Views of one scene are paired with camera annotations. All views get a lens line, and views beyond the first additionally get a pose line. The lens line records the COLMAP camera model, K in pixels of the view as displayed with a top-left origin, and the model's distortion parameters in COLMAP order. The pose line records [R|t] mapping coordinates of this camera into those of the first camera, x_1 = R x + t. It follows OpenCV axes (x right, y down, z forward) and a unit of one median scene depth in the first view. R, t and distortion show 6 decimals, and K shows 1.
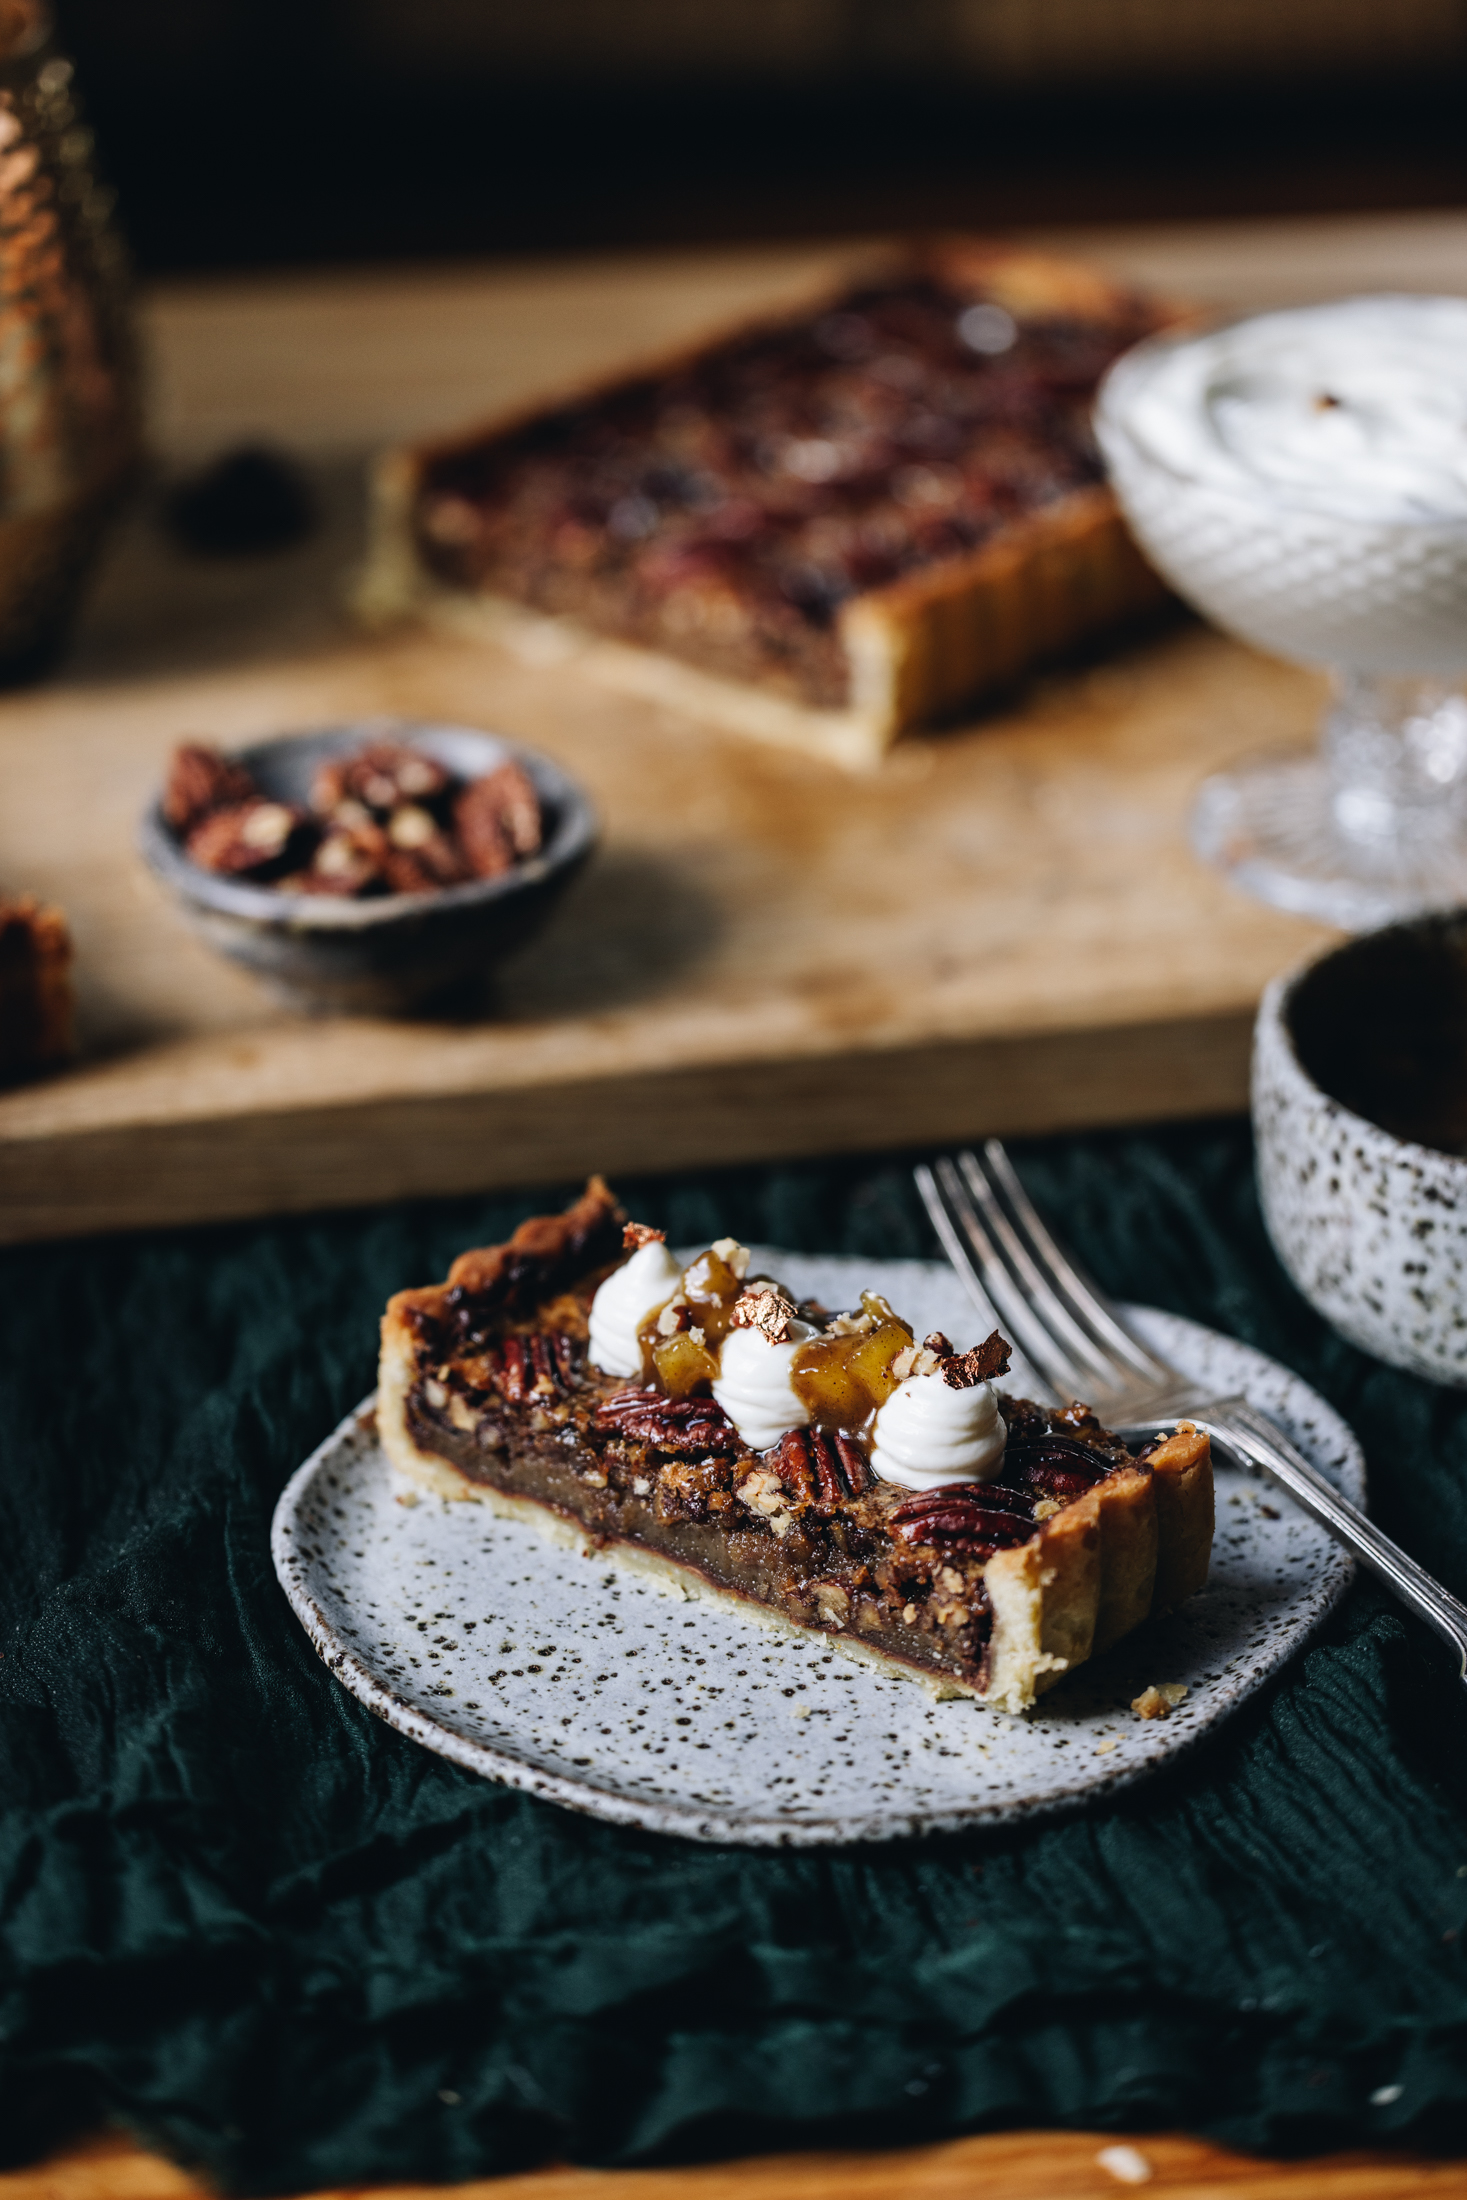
lens RADIAL K [[7231.9, 0, 733.5], [0, 7231.9, 1100.0], [0, 0, 1]] dist [0.020738, 18.792641]
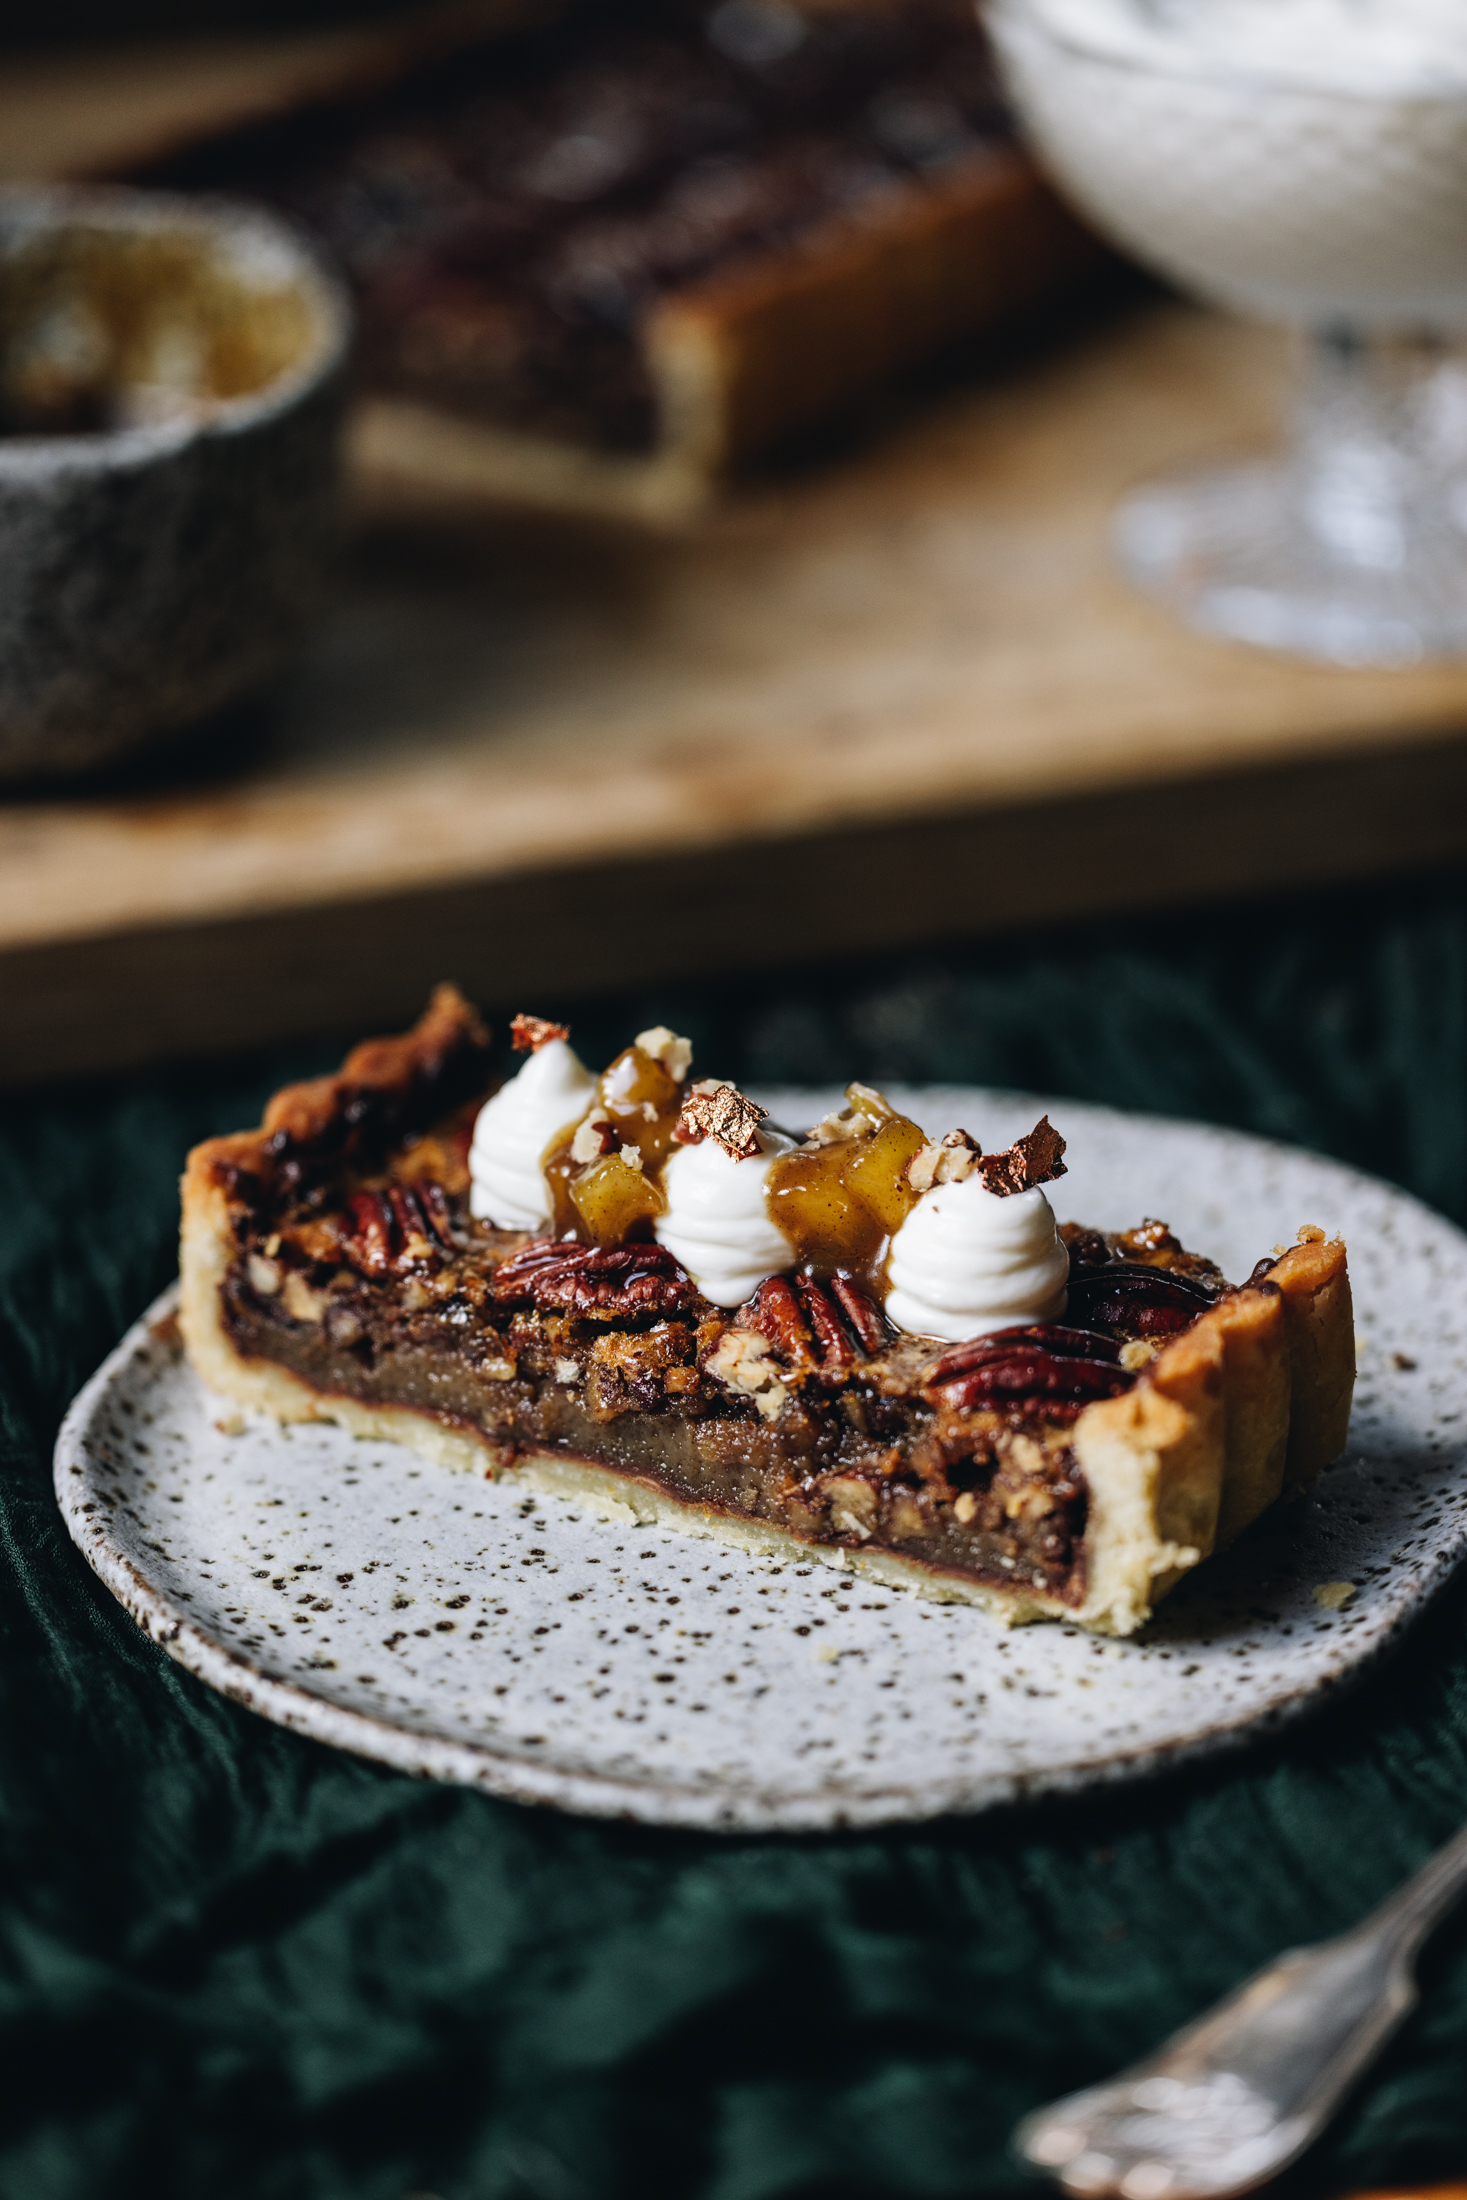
lens RADIAL K [[7231.9, 0, 733.5], [0, 7231.9, 1100.0], [0, 0, 1]] dist [0.020738, 18.792641]
pose [[0.994596, -0.065462, 0.080578, -0.053426], [0.068446, 0.997046, -0.034843, 0.053442], [-0.078059, 0.040170, 0.996139, 0.279421]]
